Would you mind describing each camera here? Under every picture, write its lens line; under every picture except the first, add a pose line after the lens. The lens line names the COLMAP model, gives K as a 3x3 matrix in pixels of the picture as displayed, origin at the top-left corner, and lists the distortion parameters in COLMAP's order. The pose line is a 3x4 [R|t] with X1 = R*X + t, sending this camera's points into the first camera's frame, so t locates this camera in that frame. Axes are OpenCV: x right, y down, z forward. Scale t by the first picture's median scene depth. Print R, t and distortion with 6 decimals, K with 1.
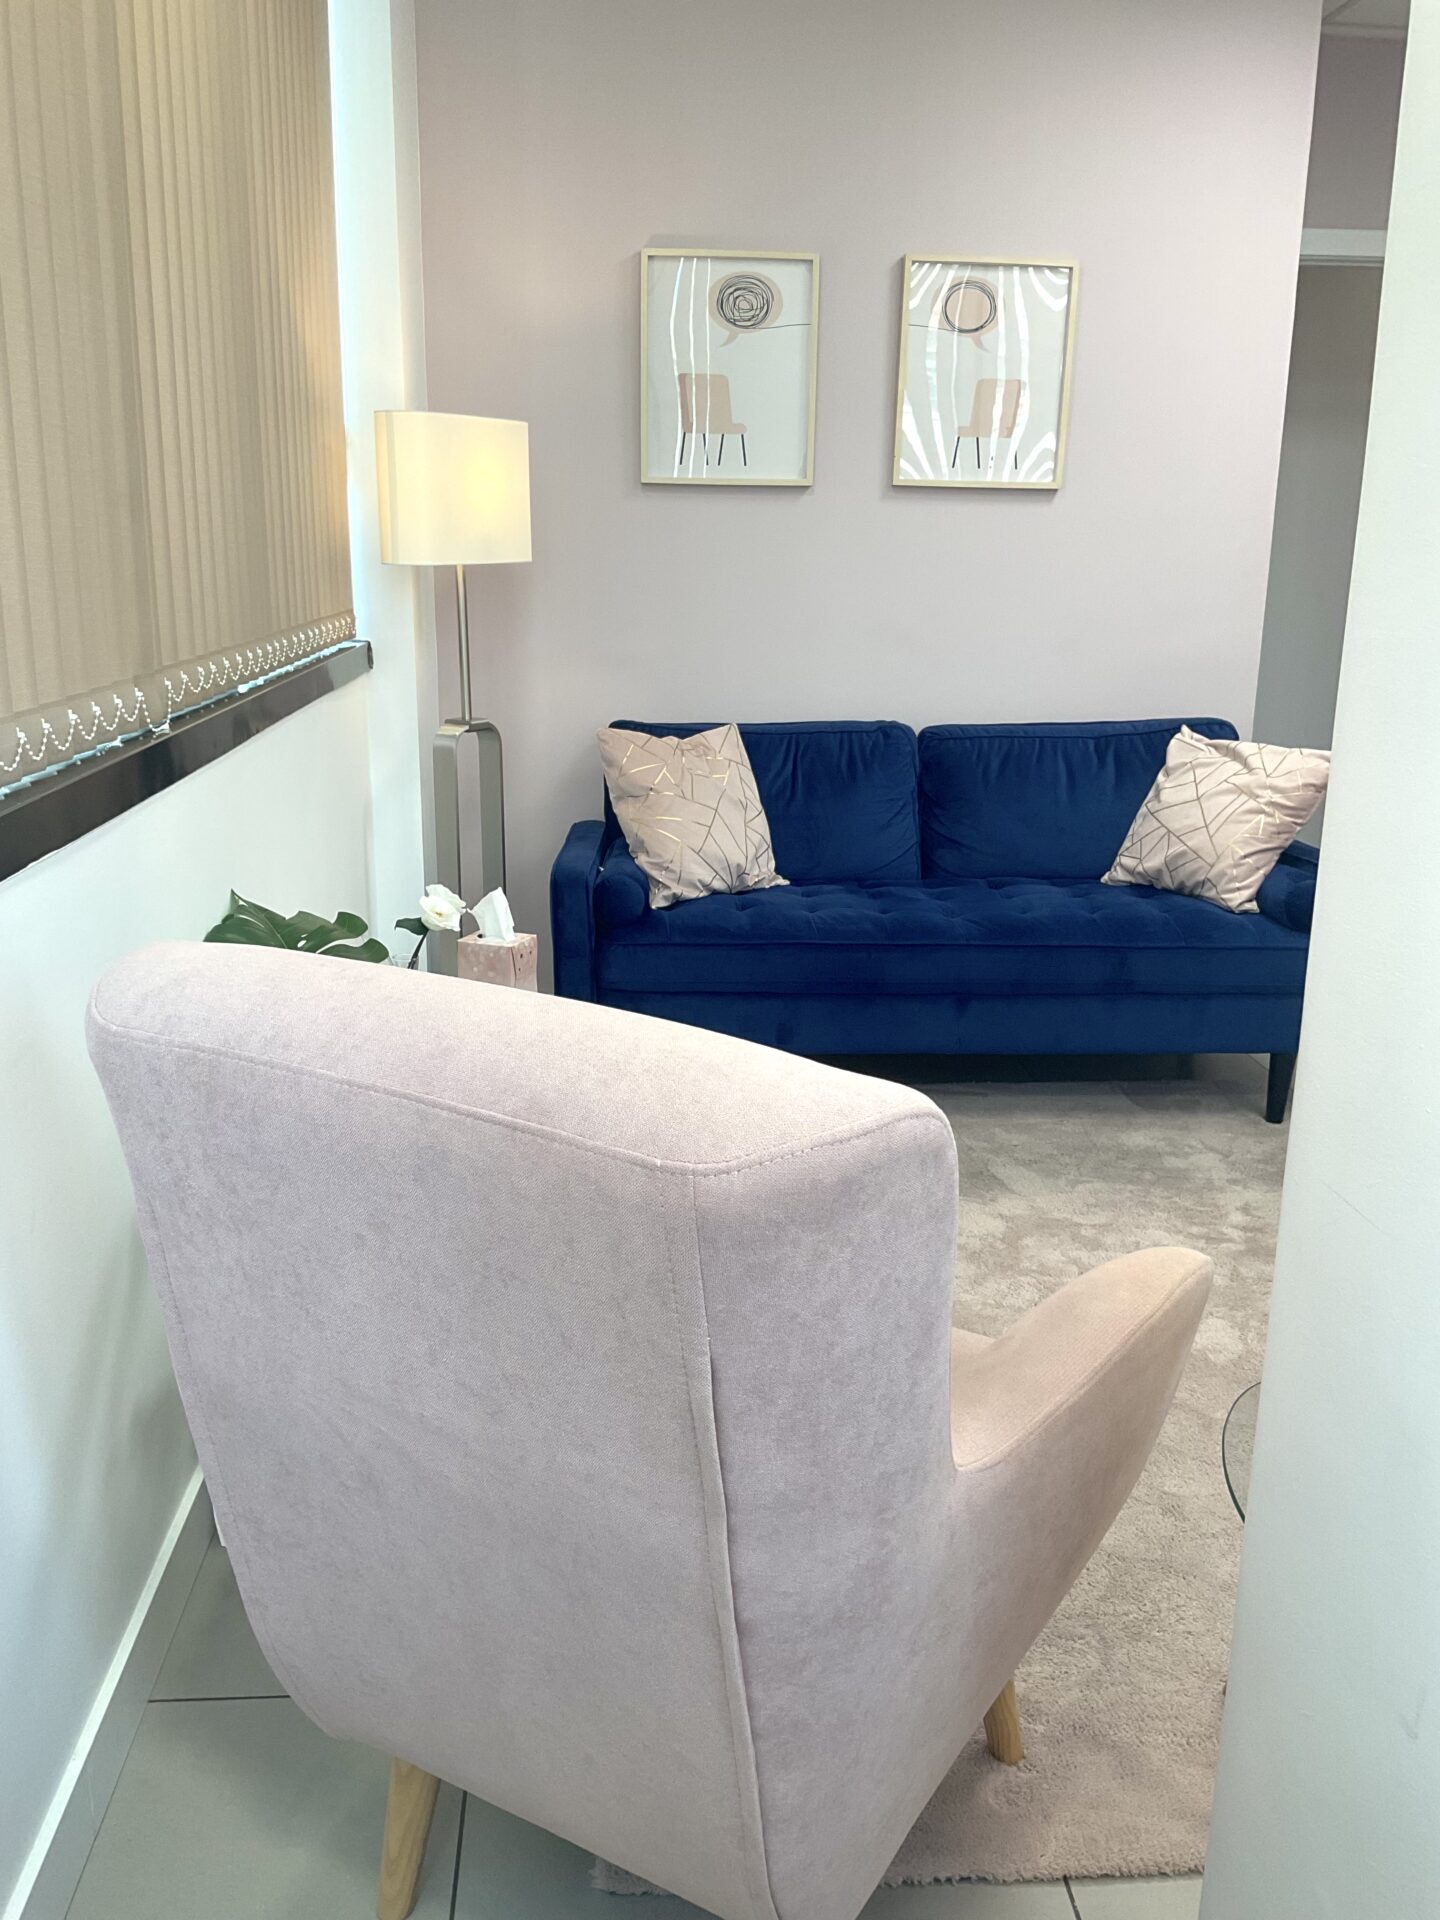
lens RADIAL K [[1581.2, 0, 726.7], [0, 1581.2, 955.9], [0, 0, 1]] dist [0.118643, -0.262435]
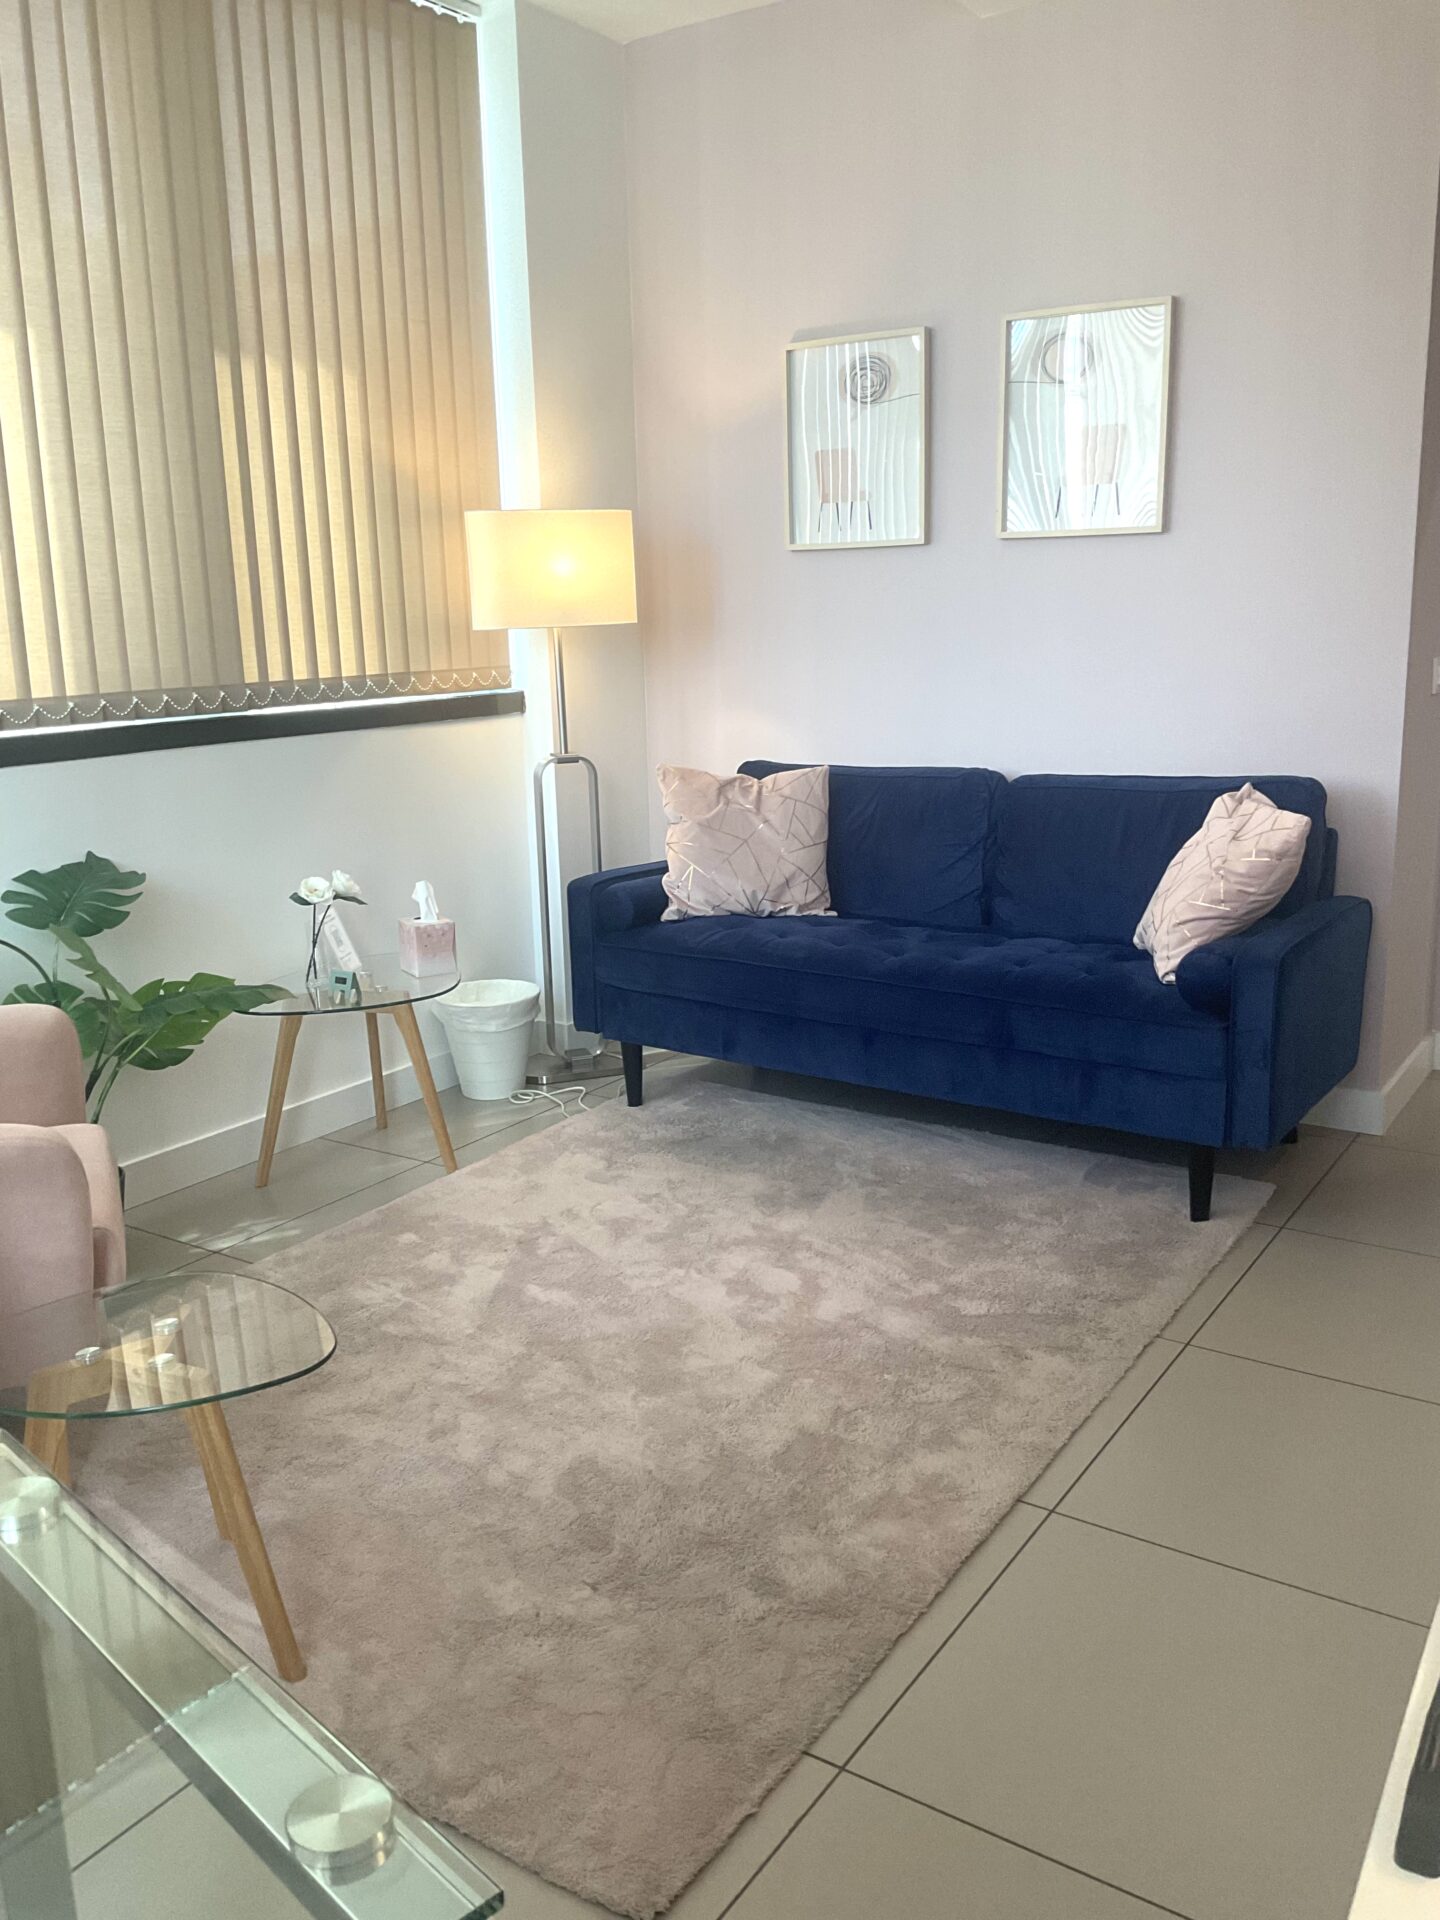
lens RADIAL K [[1581.2, 0, 726.7], [0, 1581.2, 955.9], [0, 0, 1]] dist [0.118643, -0.262435]
pose [[0.784291, 0.103061, -0.611773, 0.639217], [-0.124607, 0.992179, 0.007399, -0.017083], [0.607750, 0.070428, 0.790999, 0.109422]]
